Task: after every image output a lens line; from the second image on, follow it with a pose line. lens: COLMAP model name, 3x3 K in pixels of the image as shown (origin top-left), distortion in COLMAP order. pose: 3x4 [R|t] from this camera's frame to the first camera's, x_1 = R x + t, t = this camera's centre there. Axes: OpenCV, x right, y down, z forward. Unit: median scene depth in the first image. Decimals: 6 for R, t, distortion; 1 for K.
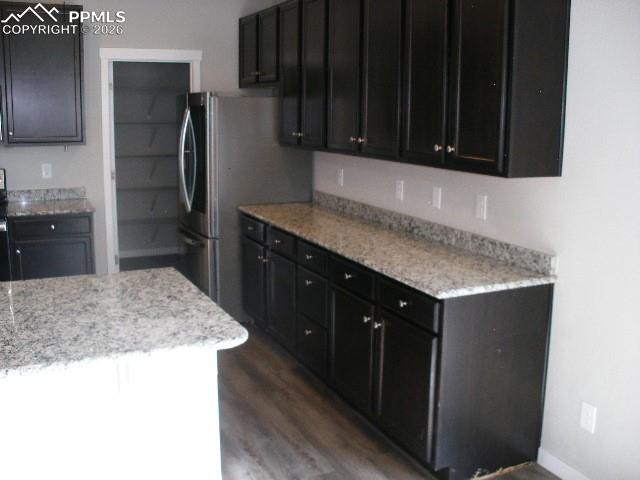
lens RADIAL K [[673.2, 0, 323.0], [0, 673.2, 237.7], [0, 0, 1]] dist [-0.148628, 0.000000]
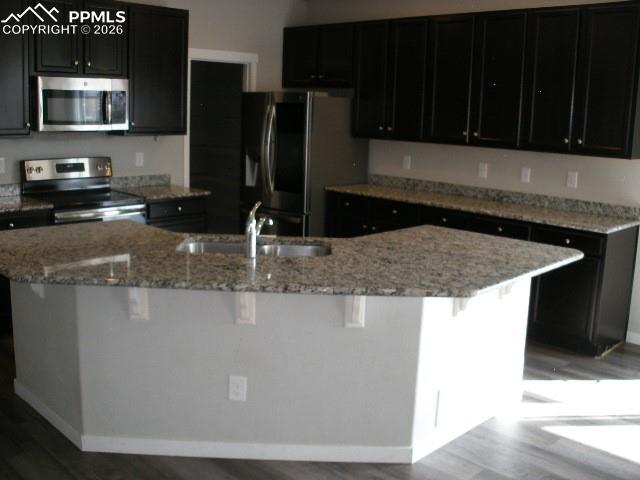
lens RADIAL K [[673.2, 0, 317.2], [0, 673.2, 235.7], [0, 0, 1]] dist [-0.148628, 0.000000]
pose [[0.940099, -0.047370, 0.337594, -0.698901], [0.044514, 0.998877, 0.016202, 0.025937], [-0.337982, -0.000204, 0.941153, -0.174540]]
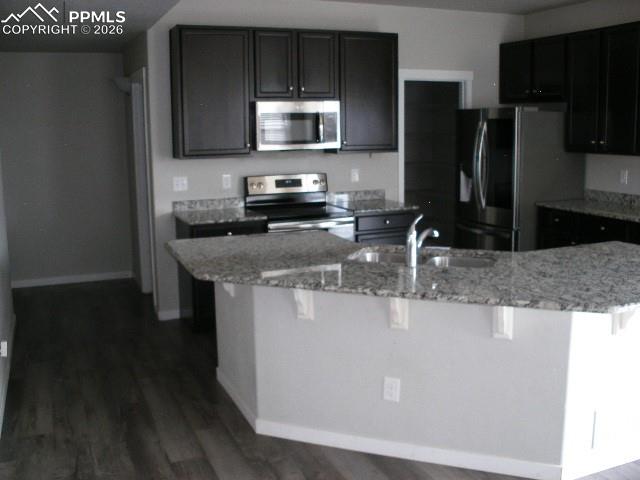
lens RADIAL K [[673.2, 0, 322.9], [0, 673.2, 236.5], [0, 0, 1]] dist [-0.148628, 0.000000]
pose [[0.999044, -0.020351, -0.038688, -0.581669], [0.019572, 0.999600, -0.020409, 0.038201], [0.039088, 0.019632, 0.999043, -0.243534]]
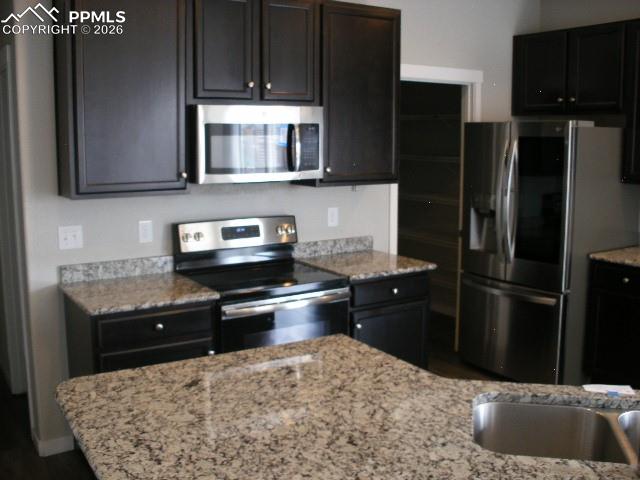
lens RADIAL K [[673.2, 0, 315.3], [0, 673.2, 226.8], [0, 0, 1]] dist [-0.148628, 0.000000]
pose [[0.991434, -0.031193, 0.126829, -0.729505], [0.037820, 0.998024, -0.050179, -0.066870], [-0.125014, 0.054546, 0.990655, 0.269382]]
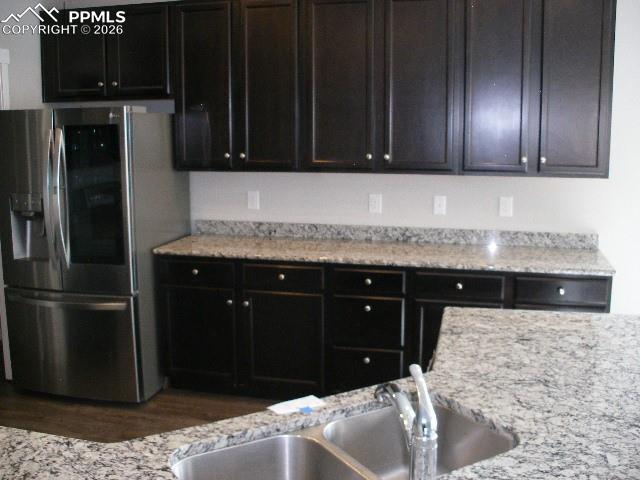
lens RADIAL K [[673.2, 0, 320.4], [0, 673.2, 236.5], [0, 0, 1]] dist [-0.148628, 0.000000]
pose [[0.627635, -0.138286, 0.766128, -0.767025], [0.152565, 0.986864, 0.053143, -0.092891], [-0.763412, 0.083530, 0.640488, 0.425862]]
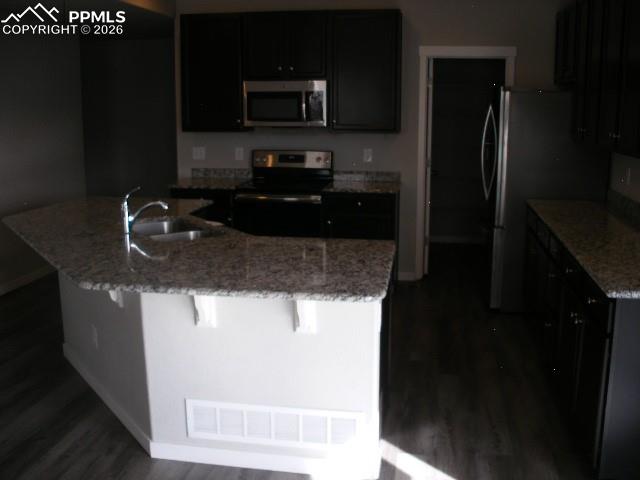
lens RADIAL K [[673.2, 0, 323.7], [0, 673.2, 234.8], [0, 0, 1]] dist [-0.148628, 0.000000]
pose [[0.823472, 0.098144, -0.558804, 0.240262], [-0.097321, 0.994761, 0.031297, 0.008216], [0.558948, 0.028611, 0.828709, -0.008055]]
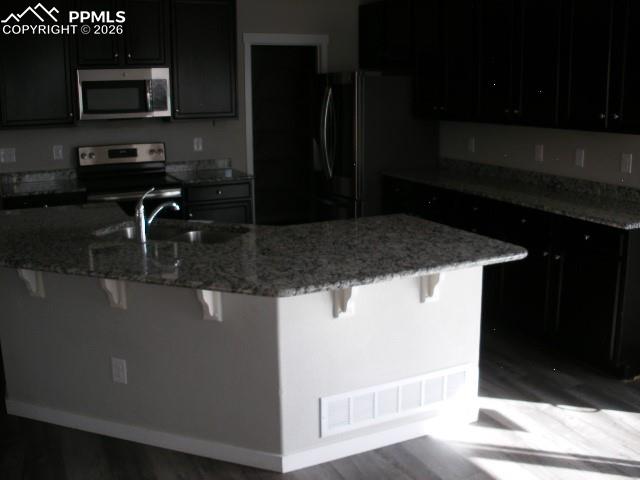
lens RADIAL K [[673.2, 0, 316.4], [0, 673.2, 231.3], [0, 0, 1]] dist [-0.148628, 0.000000]
pose [[0.999714, -0.023081, -0.006185, -0.290409], [0.023207, 0.999506, 0.021180, 0.035766], [0.005693, -0.021317, 0.999757, -0.189467]]
